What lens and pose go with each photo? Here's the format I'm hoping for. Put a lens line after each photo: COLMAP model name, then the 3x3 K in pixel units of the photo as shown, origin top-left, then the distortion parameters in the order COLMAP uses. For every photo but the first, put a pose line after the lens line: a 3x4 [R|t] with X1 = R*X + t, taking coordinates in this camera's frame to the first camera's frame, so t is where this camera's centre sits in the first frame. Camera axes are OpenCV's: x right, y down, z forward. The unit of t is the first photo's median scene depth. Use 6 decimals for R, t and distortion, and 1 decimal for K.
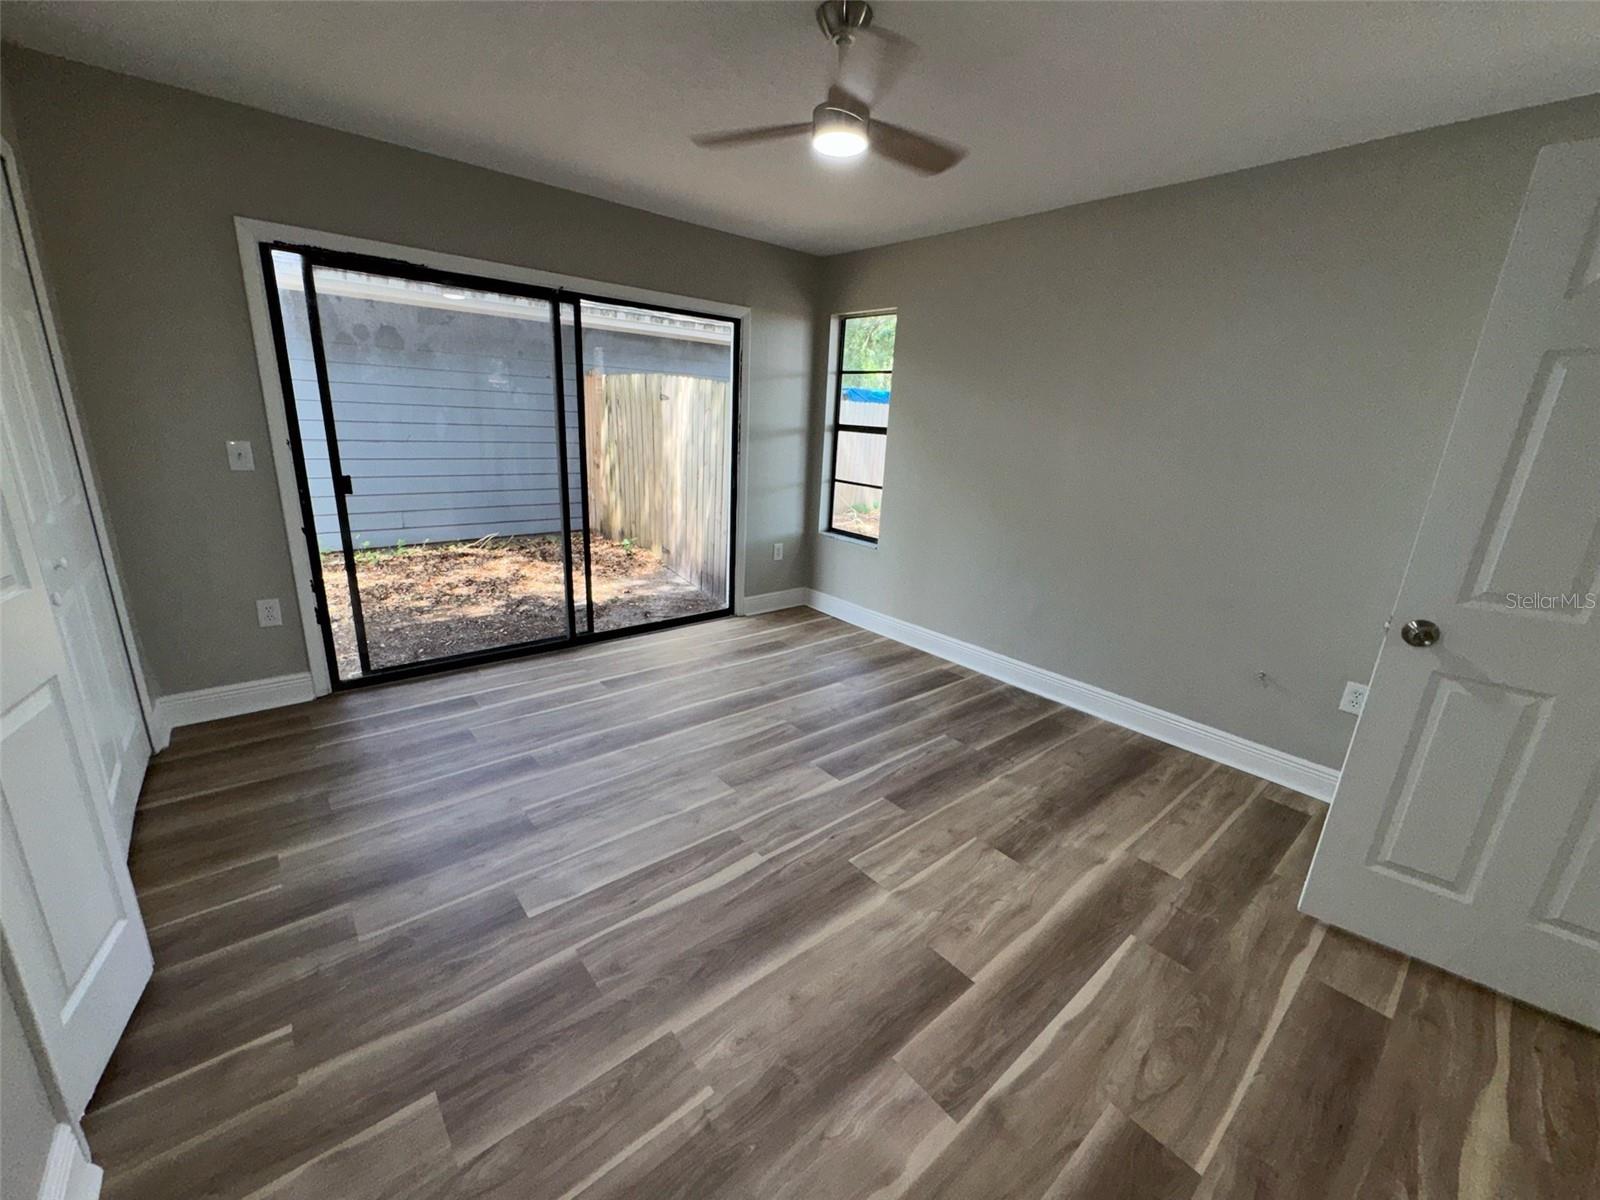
lens RADIAL K [[641.6, 0, 799.5], [0, 641.6, 605.0], [0, 0, 1]] dist [-0.001674, -0.000284]
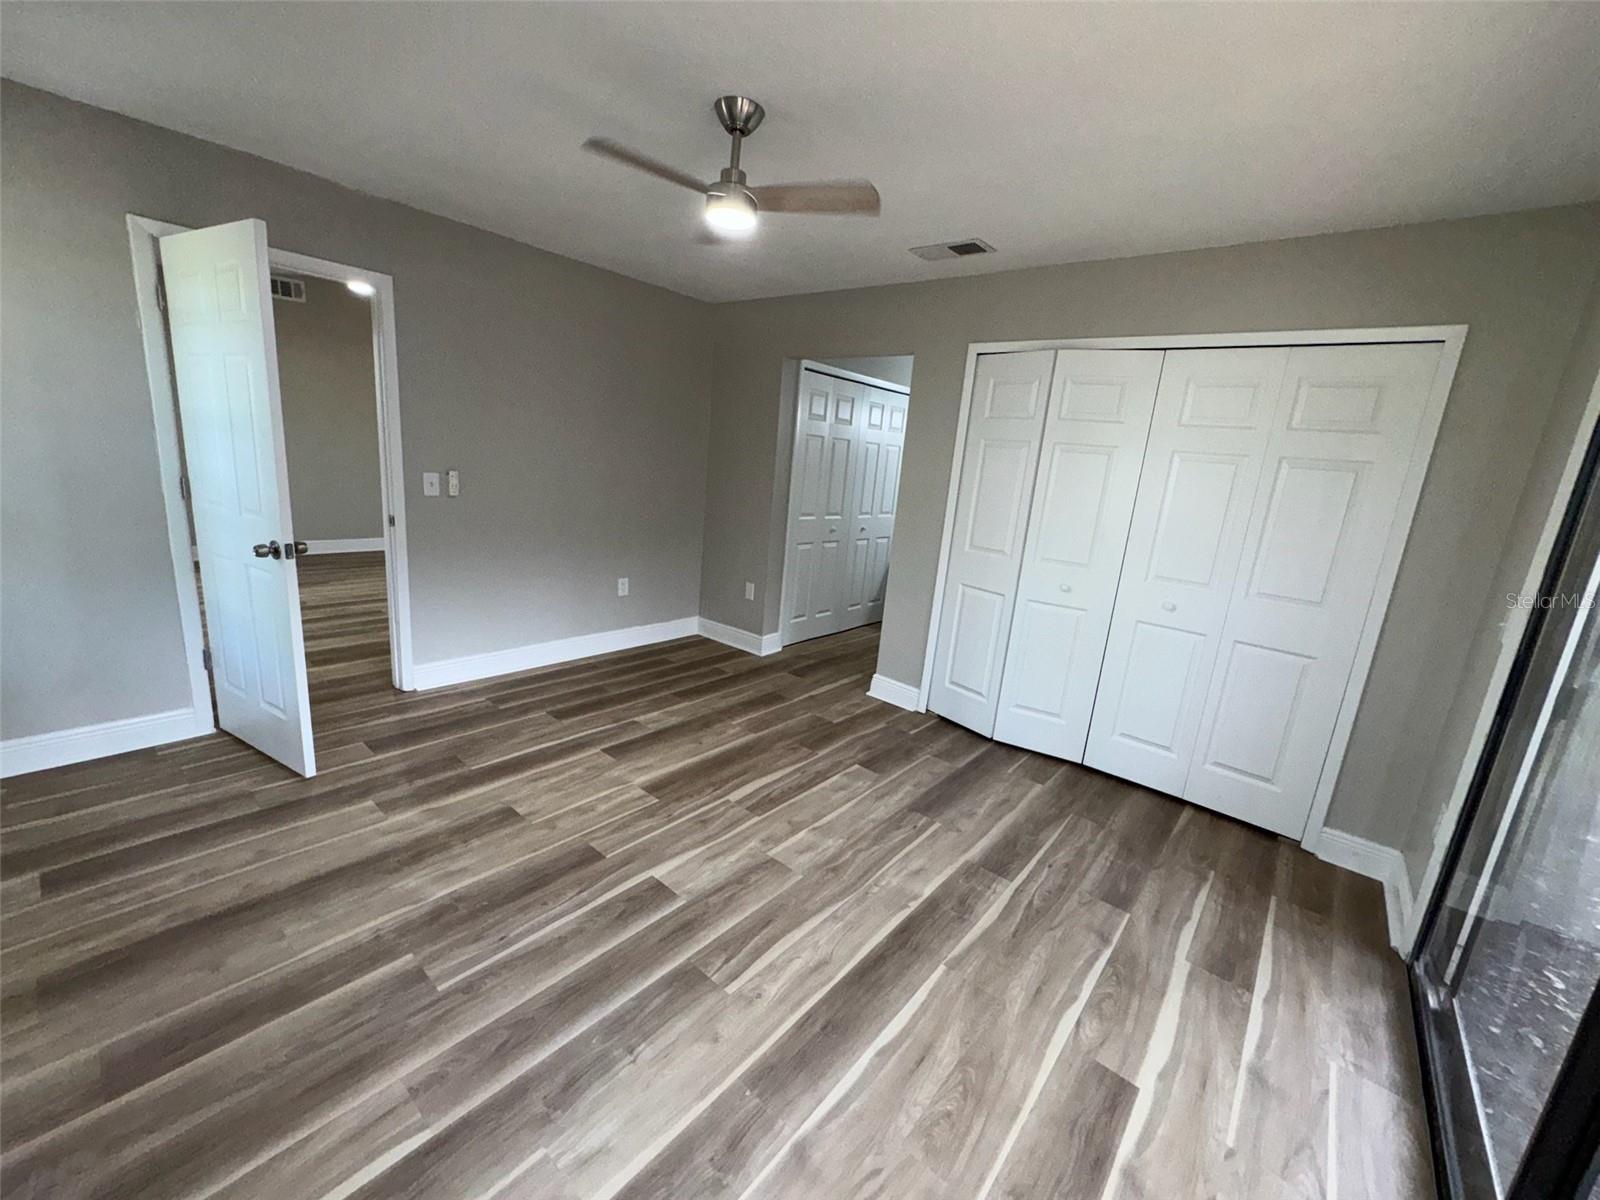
lens RADIAL K [[641.6, 0, 798.8], [0, 641.6, 597.5], [0, 0, 1]] dist [-0.001674, -0.000284]
pose [[-0.977651, -0.095539, -0.187271, 0.076304], [-0.174331, 0.866280, 0.468153, -0.543019], [0.117502, 0.490338, -0.863575, 1.790045]]
